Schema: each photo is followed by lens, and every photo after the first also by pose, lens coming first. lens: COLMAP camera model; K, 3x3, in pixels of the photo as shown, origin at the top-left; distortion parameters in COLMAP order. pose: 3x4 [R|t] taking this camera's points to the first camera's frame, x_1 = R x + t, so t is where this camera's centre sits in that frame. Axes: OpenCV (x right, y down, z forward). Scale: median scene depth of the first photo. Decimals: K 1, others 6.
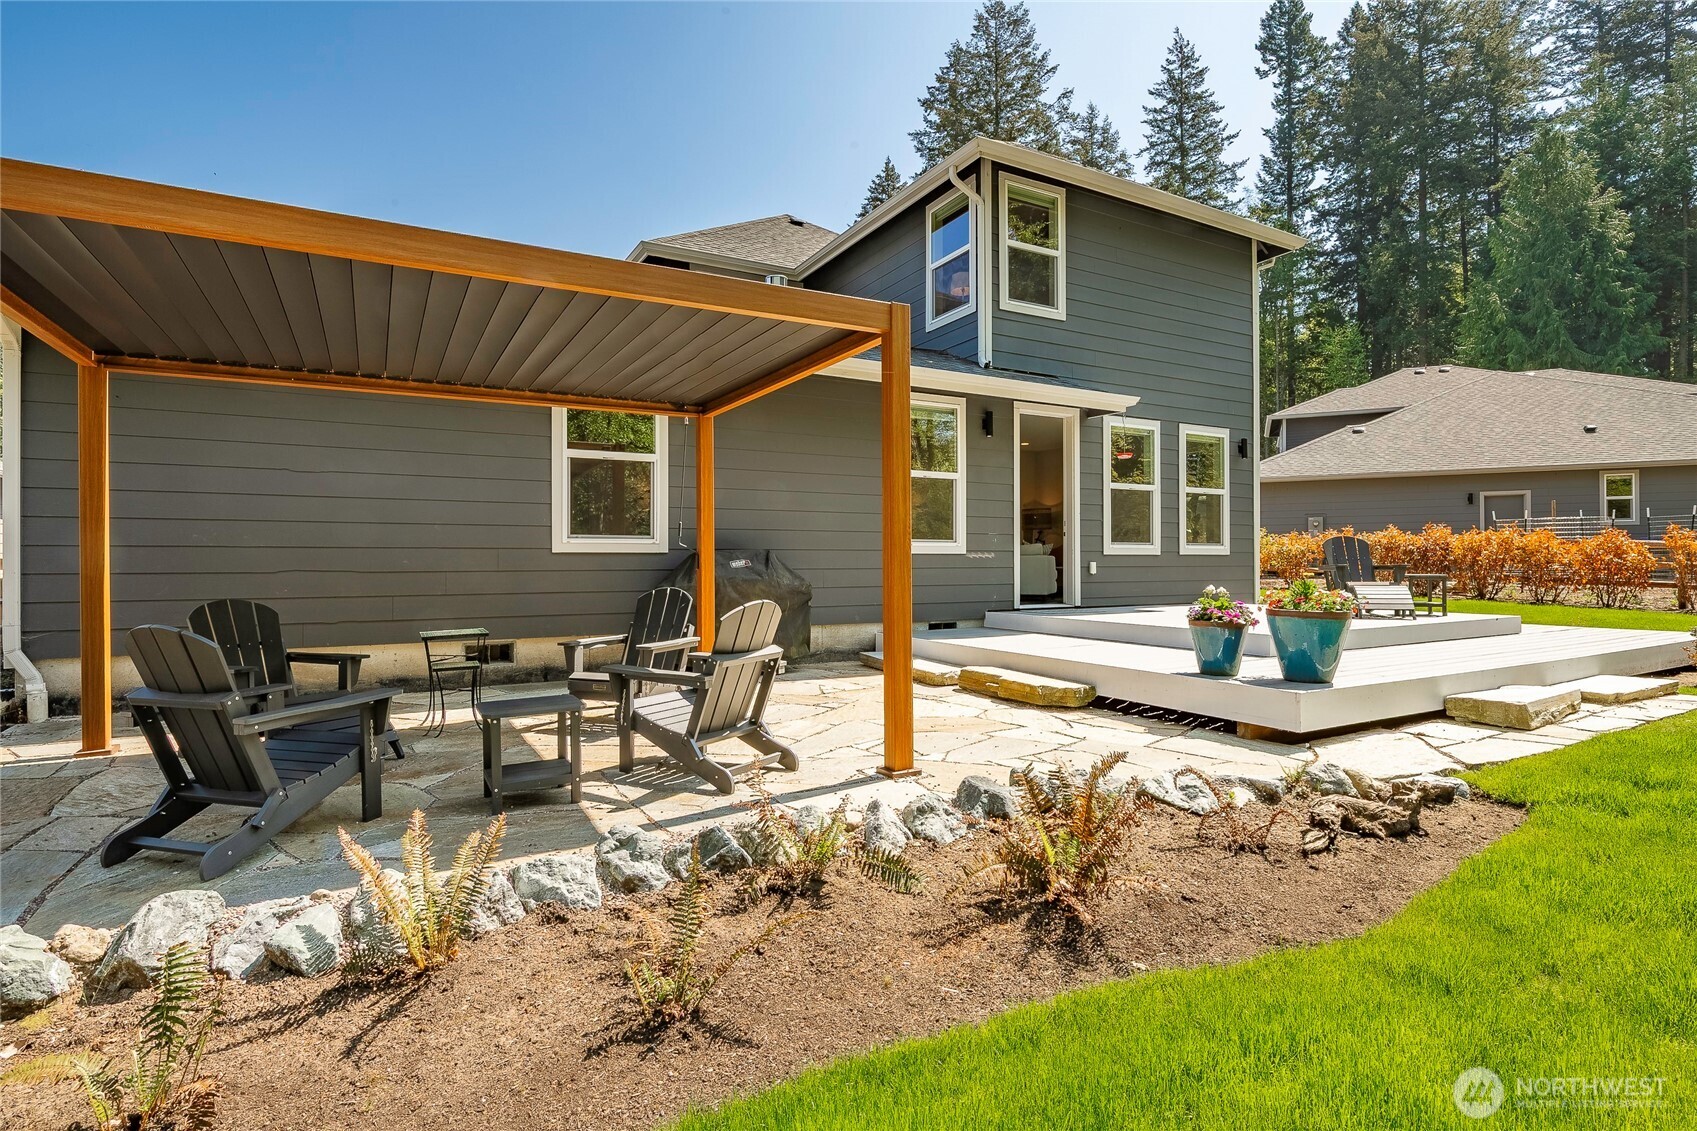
lens RADIAL K [[830.9, 0, 850.0], [0, 830.9, 542.6], [0, 0, 1]] dist [-0.000756, -0.000029]
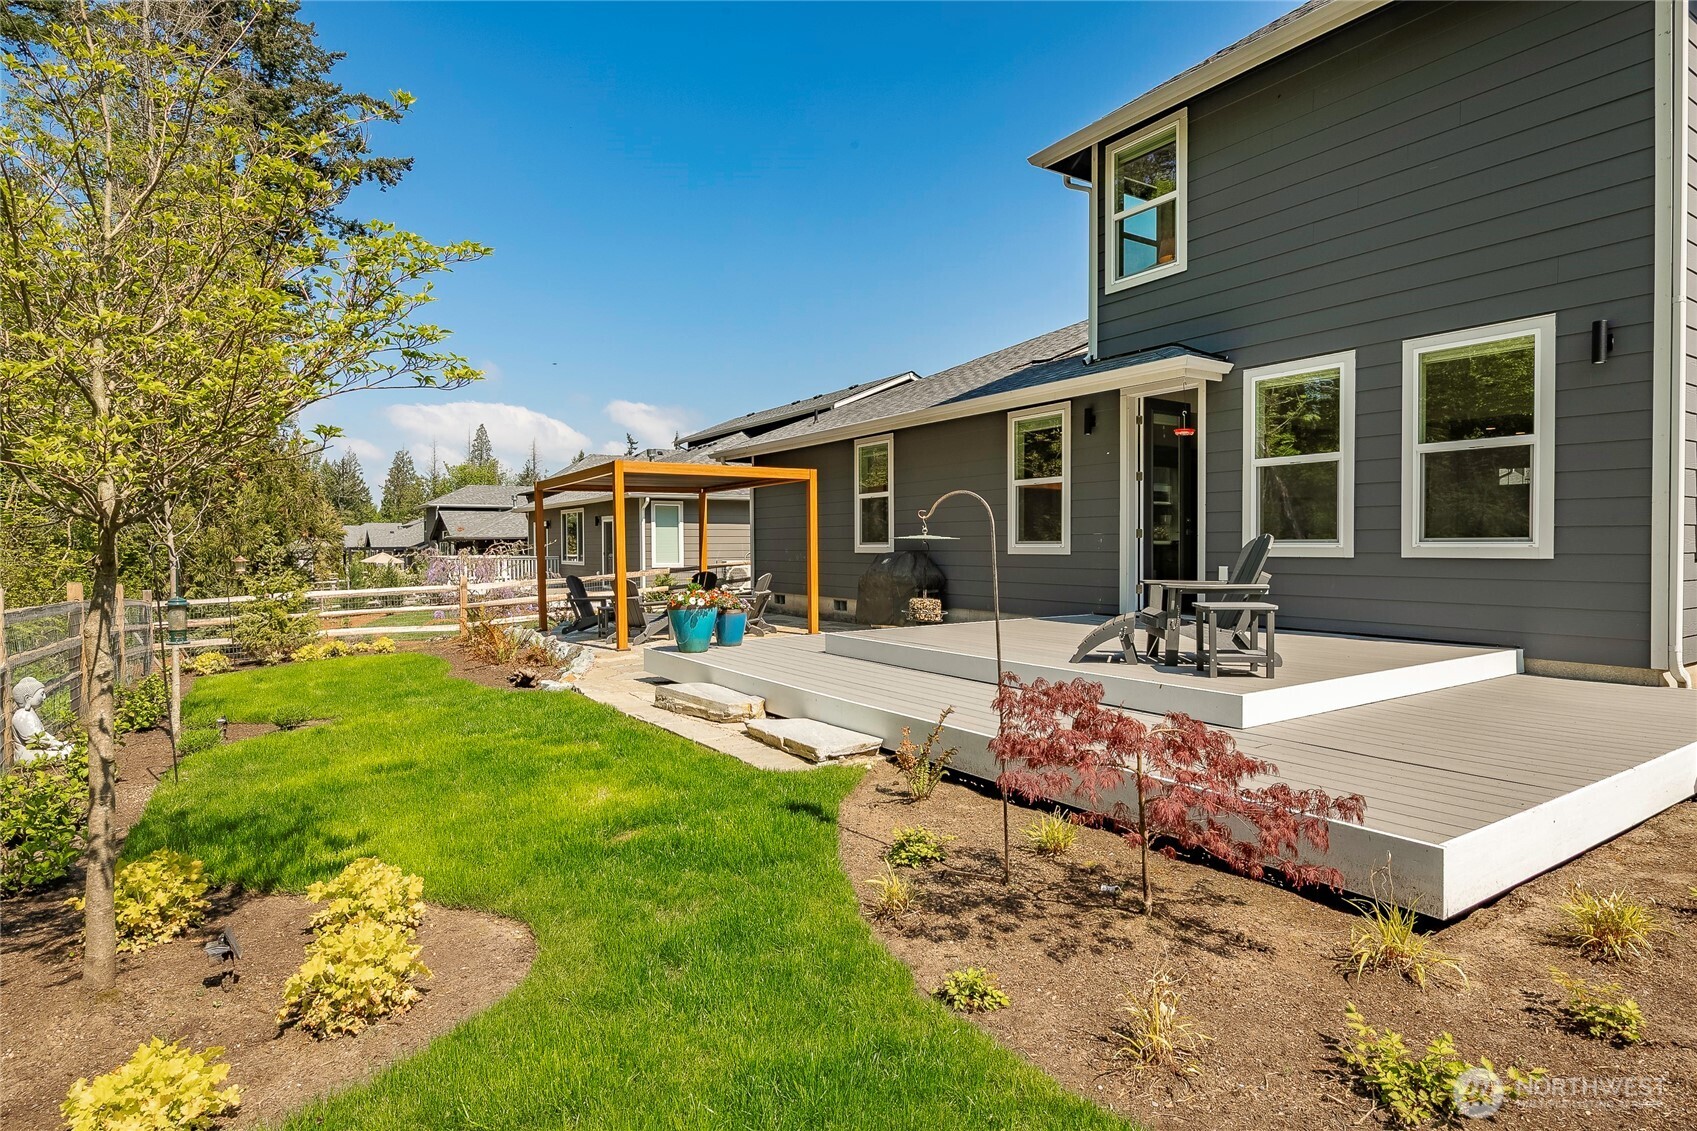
lens RADIAL K [[900.7, 0, 848.5], [0, 900.7, 565.5], [0, 0, 1]] dist [0.003331, -0.000888]
pose [[0.069261, 0.010739, -0.997541, 1.063975], [0.003143, 0.999935, 0.010983, 0.012069], [0.997594, -0.003896, 0.069222, 0.568011]]
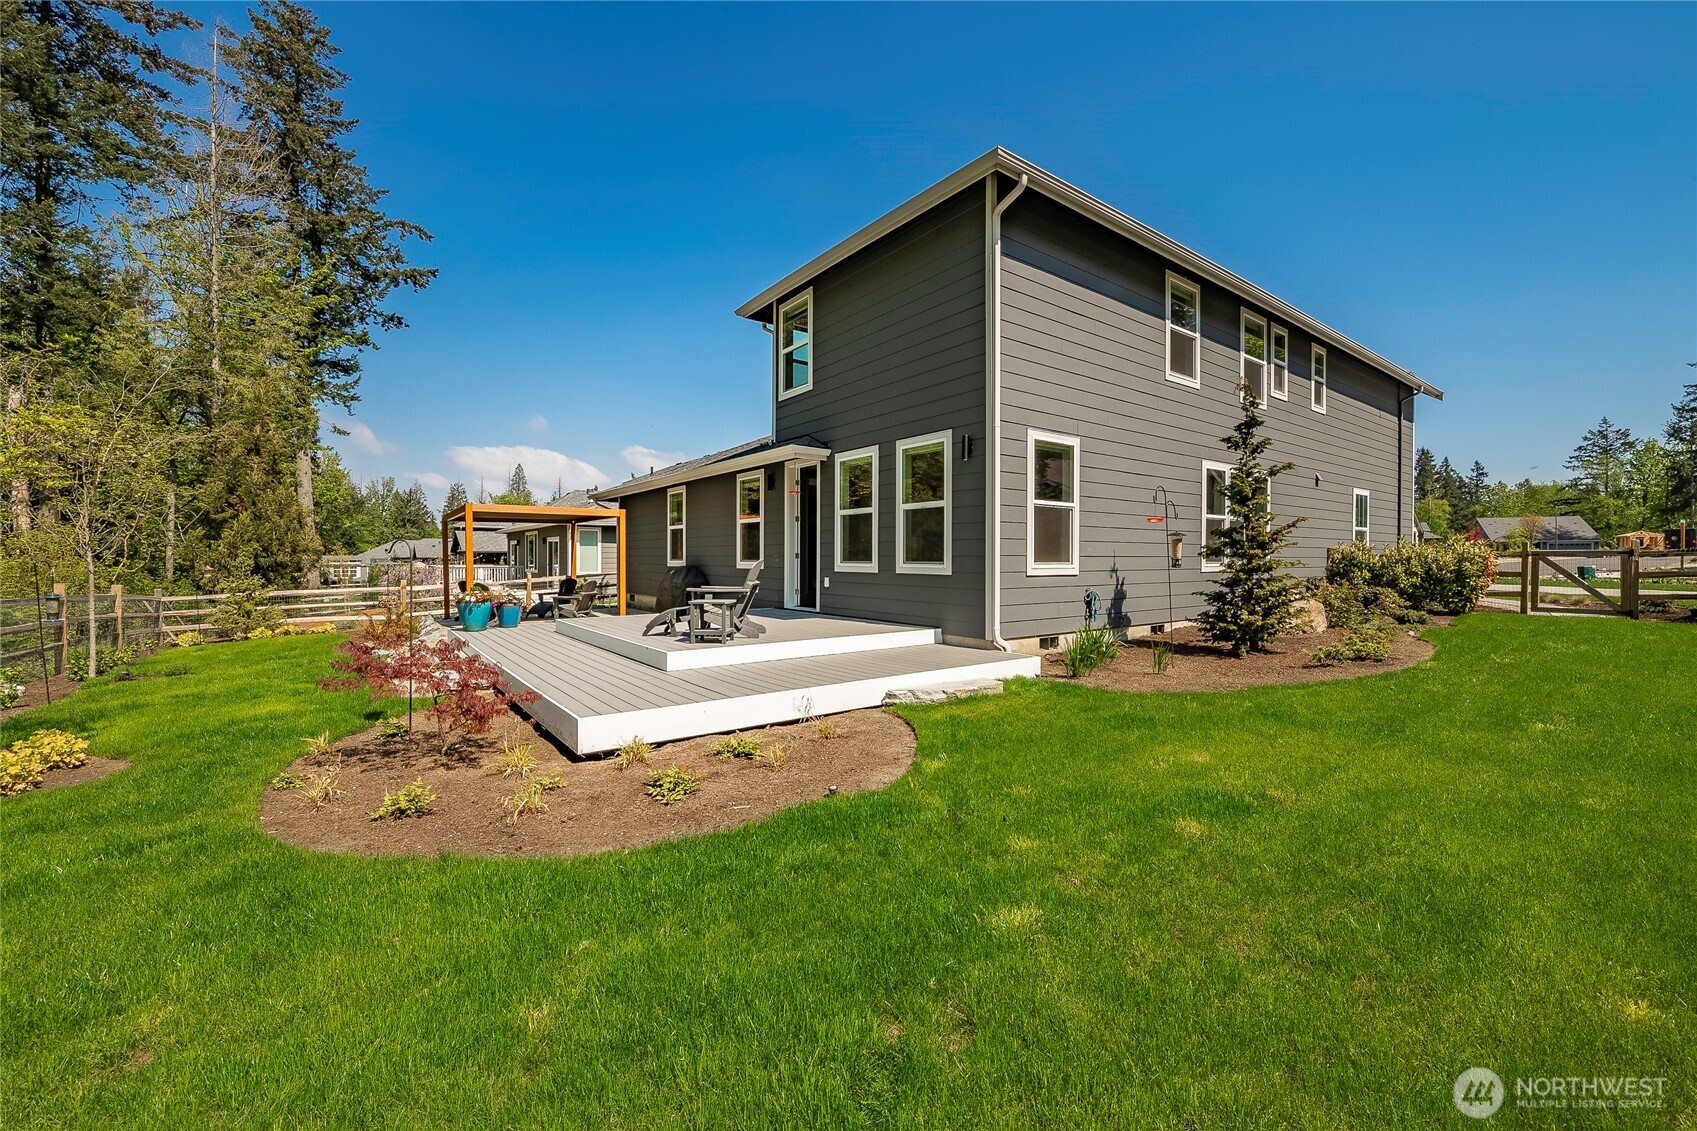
lens RADIAL K [[681.8, 0, 848.5], [0, 681.8, 565.5], [0, 0, 1]] dist [-0.008803, 0.000165]
pose [[0.122324, -0.000347, -0.992490, 1.238419], [-0.004208, 0.999991, -0.000868, 0.006170], [0.992481, 0.004283, 0.122321, 0.873151]]
